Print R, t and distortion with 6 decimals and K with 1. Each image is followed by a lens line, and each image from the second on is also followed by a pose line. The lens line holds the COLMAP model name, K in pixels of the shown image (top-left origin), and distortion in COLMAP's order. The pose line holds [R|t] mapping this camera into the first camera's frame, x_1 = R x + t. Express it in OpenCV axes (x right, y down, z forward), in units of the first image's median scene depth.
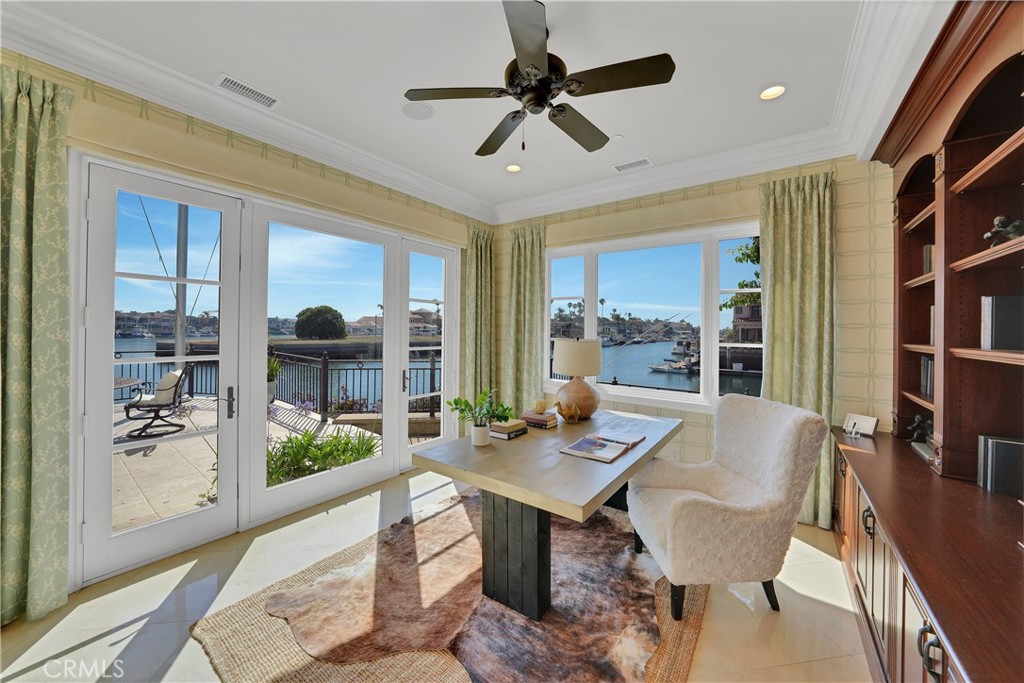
lens RADIAL K [[378.8, 0, 515.6], [0, 378.8, 336.2], [0, 0, 1]] dist [-0.000141, -0.000533]
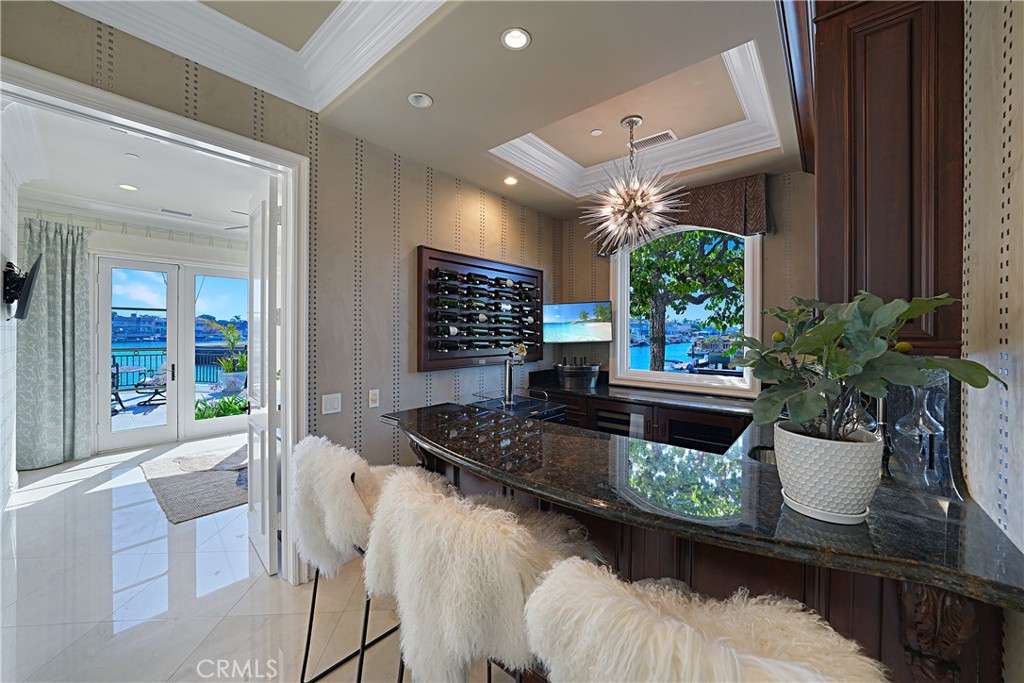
lens RADIAL K [[378.2, 0, 515.6], [0, 378.2, 340.2], [0, 0, 1]] dist [-0.014177, 0.001306]
pose [[0.998963, -0.004479, -0.045306, 1.440540], [0.004744, 0.999972, 0.005754, 0.015700], [0.045279, -0.005962, 0.998957, -1.088583]]
